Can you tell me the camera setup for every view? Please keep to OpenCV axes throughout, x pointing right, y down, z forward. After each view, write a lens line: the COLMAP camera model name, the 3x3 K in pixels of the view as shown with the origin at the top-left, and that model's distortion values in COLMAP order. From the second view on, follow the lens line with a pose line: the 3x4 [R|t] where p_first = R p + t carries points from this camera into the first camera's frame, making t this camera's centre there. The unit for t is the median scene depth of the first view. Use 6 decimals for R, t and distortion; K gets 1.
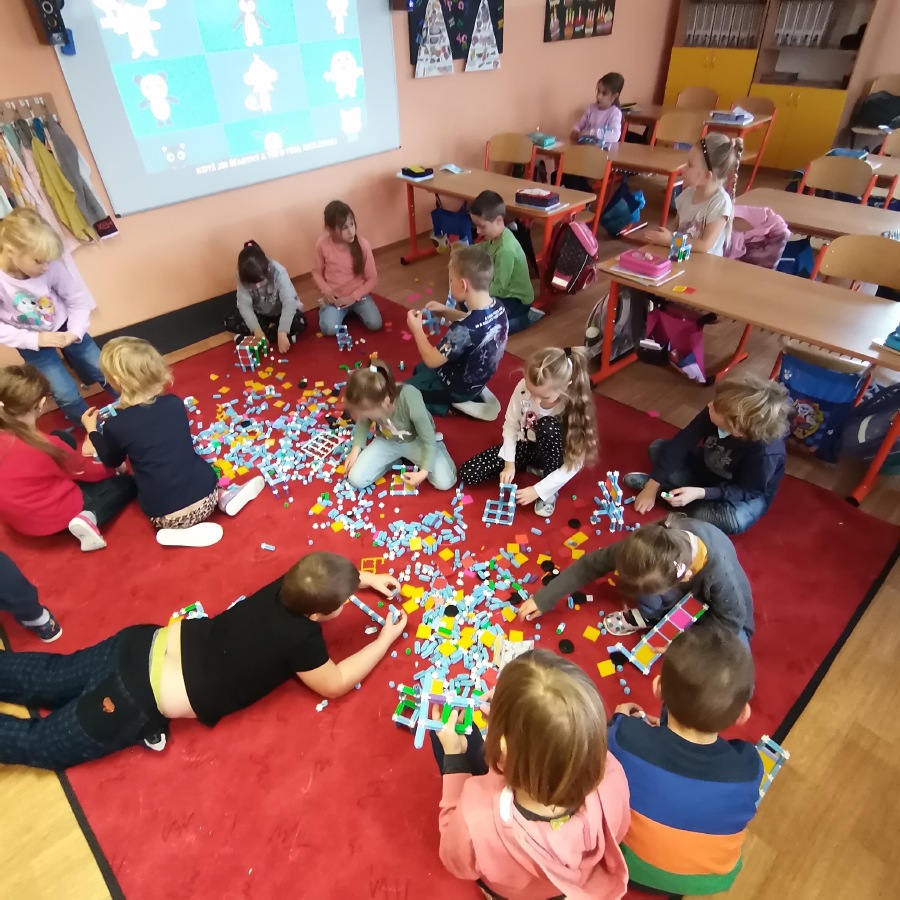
lens RADIAL K [[599.7, 0, 450.6], [0, 599.7, 455.9], [0, 0, 1]] dist [0.046657, -0.028049]
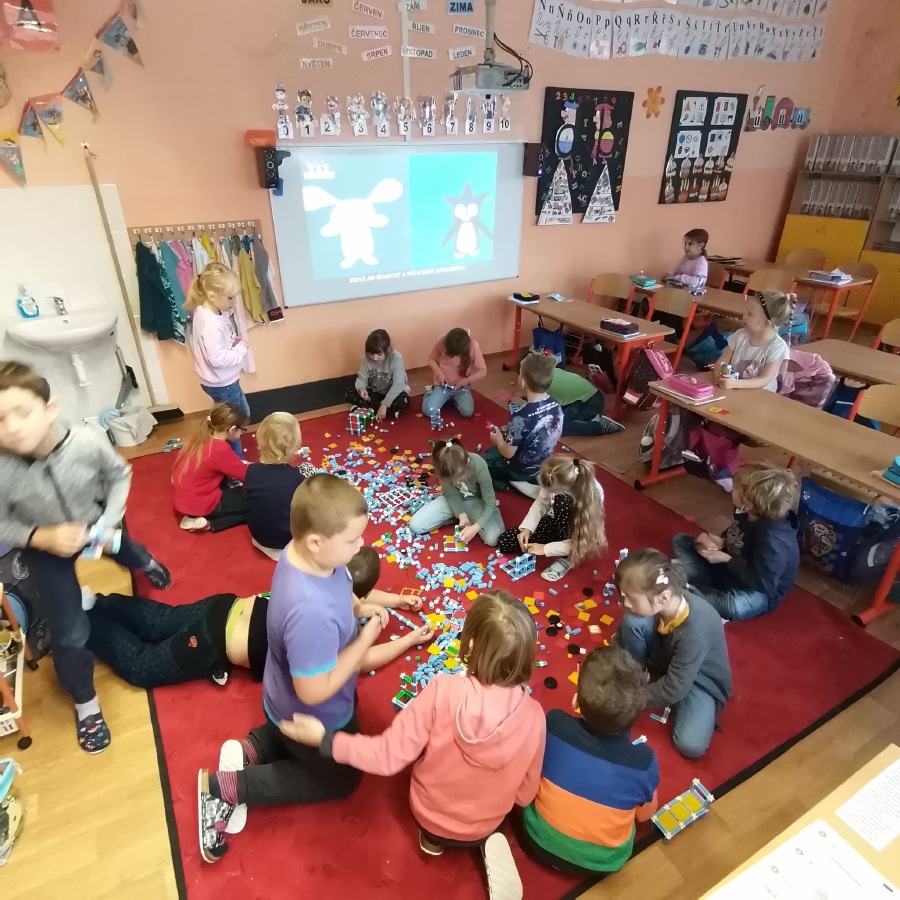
lens RADIAL K [[599.7, 0, 450.6], [0, 599.7, 455.9], [0, 0, 1]] dist [0.046657, -0.028049]
pose [[0.970689, 0.144075, -0.192367, 0.100168], [-0.176024, 0.971152, -0.160870, 0.068085], [0.163640, 0.190016, 0.968047, -0.148388]]
